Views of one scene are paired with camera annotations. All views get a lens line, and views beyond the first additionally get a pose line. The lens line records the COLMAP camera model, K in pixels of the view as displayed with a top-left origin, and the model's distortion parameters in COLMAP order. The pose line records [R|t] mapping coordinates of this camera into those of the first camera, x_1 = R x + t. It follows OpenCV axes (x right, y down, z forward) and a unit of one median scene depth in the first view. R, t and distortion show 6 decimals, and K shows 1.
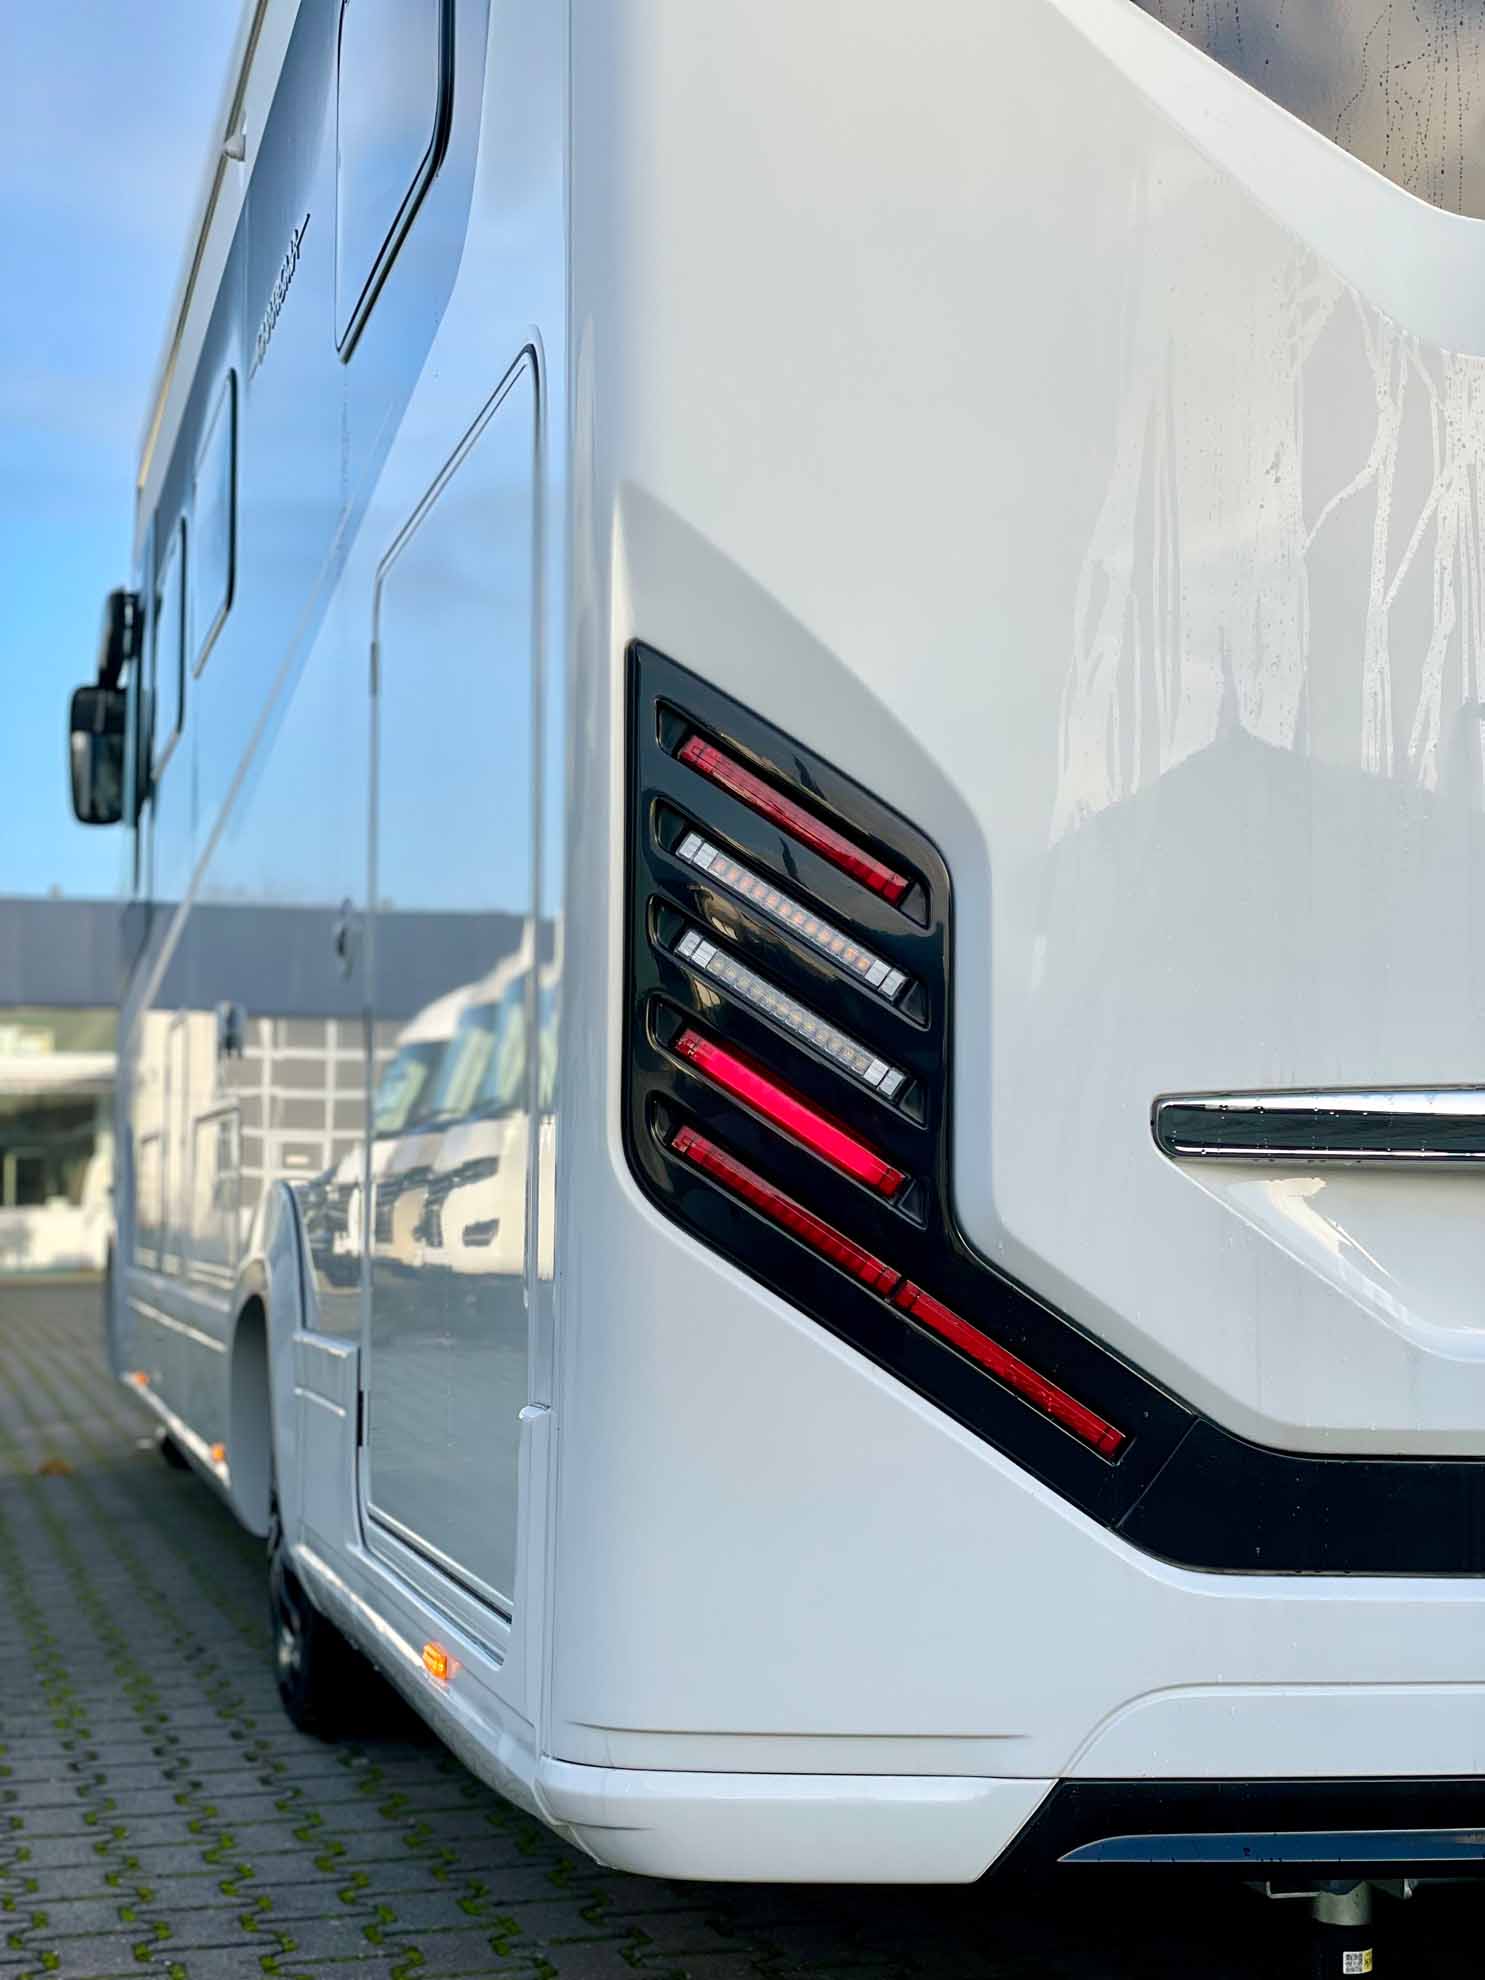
lens RADIAL K [[2967.7, 0, 742.5], [0, 2967.7, 990.0], [0, 0, 1]] dist [0.147456, 0.044932]
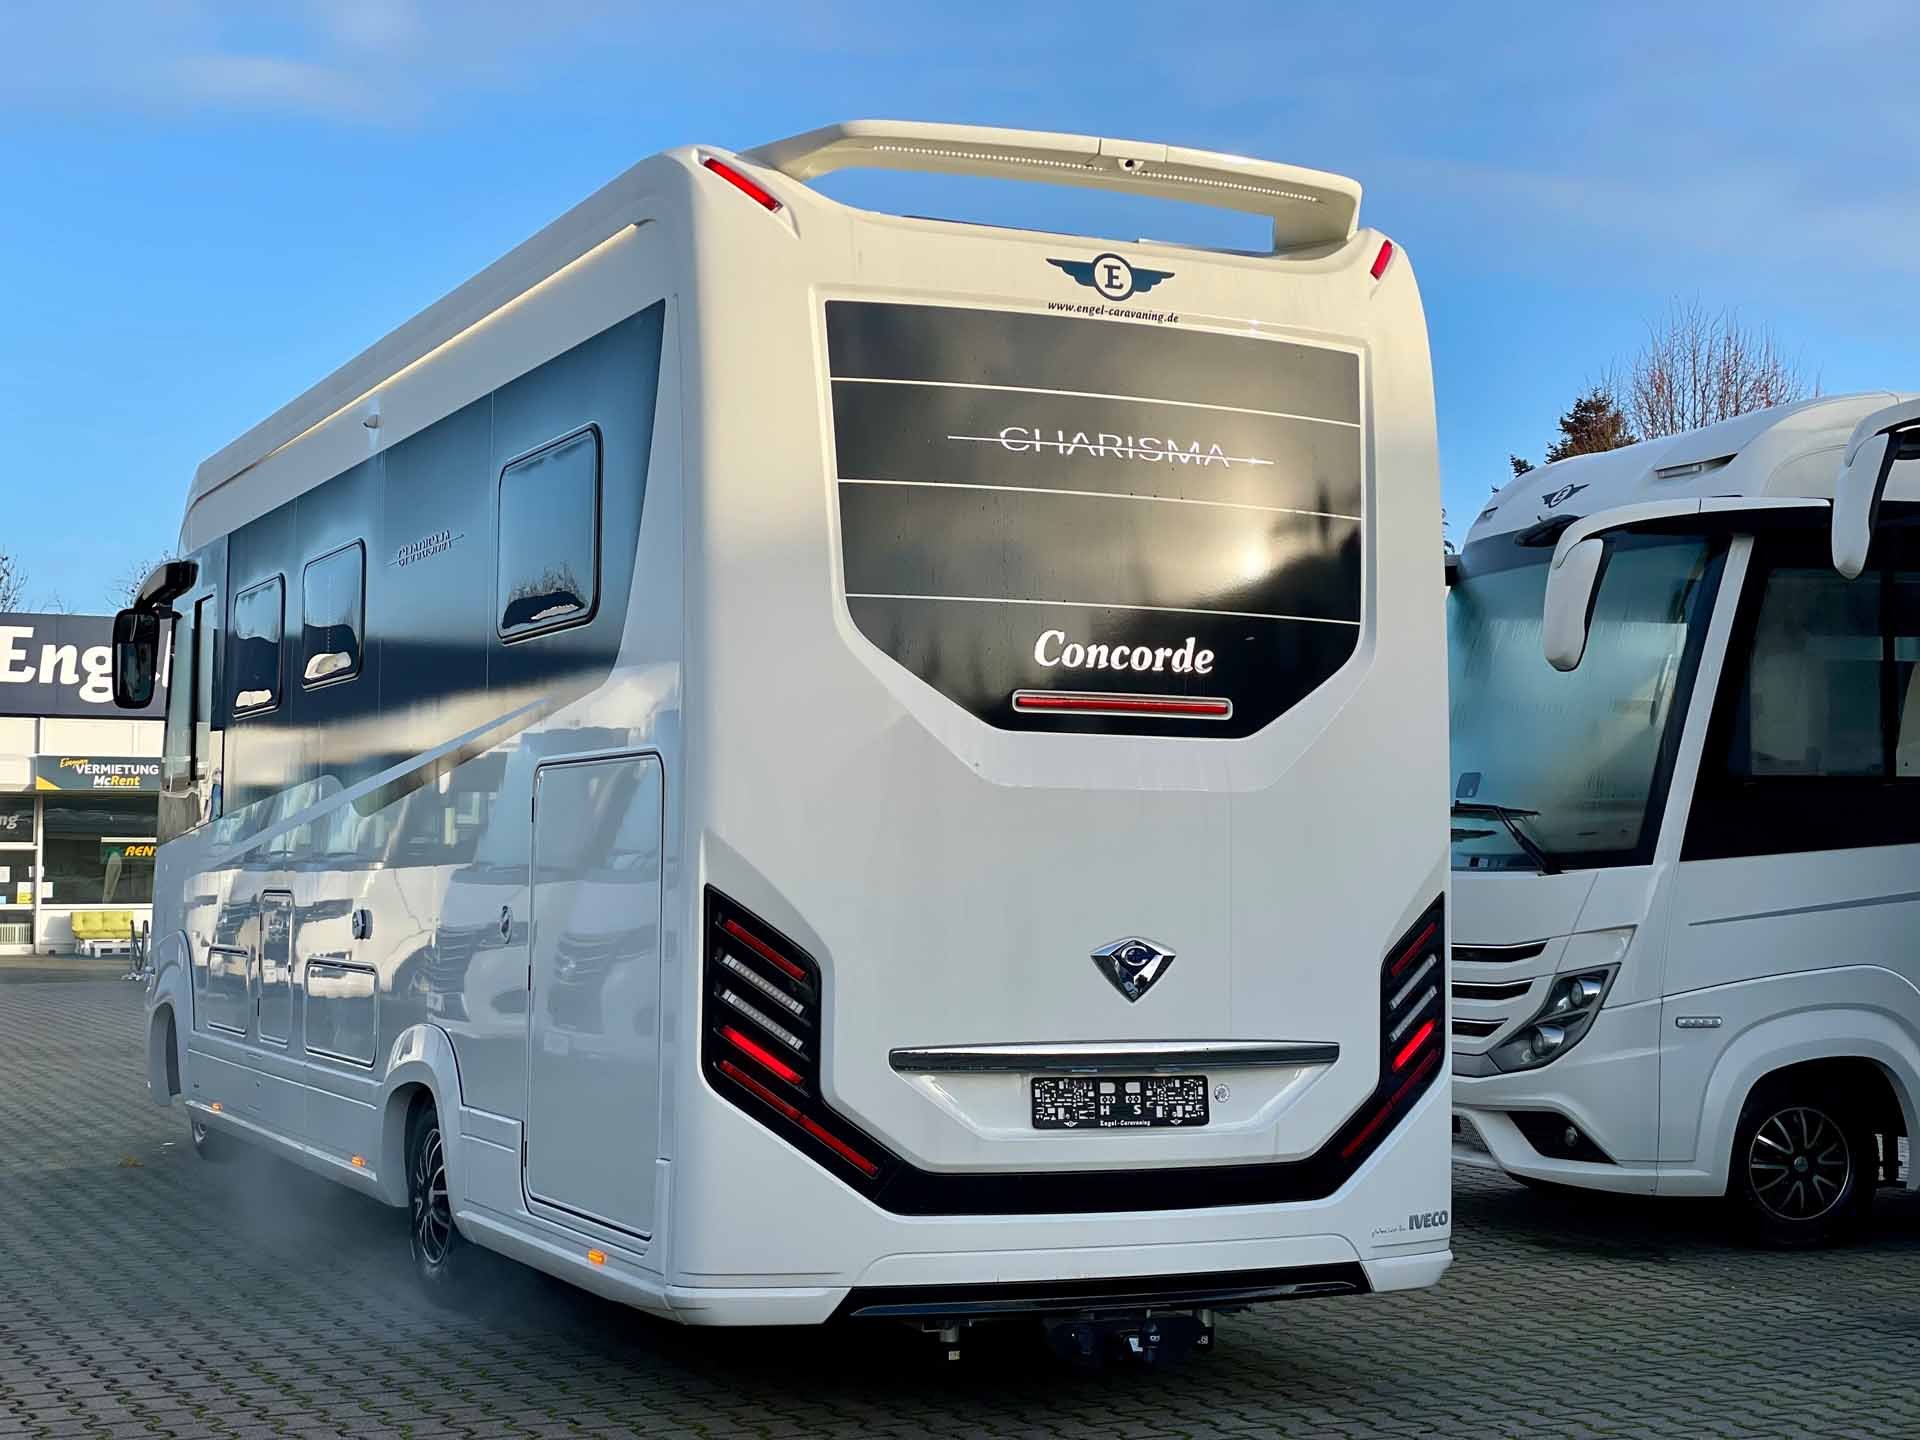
lens RADIAL K [[2877.8, 0, 960.0], [0, 2877.8, 720.0], [0, 0, 1]] dist [0.147456, 0.044932]
pose [[0.984829, 0.013578, 0.172994, -0.274219], [-0.017207, 0.999662, 0.019495, -0.329761], [-0.172670, -0.022176, 0.984730, -1.701158]]
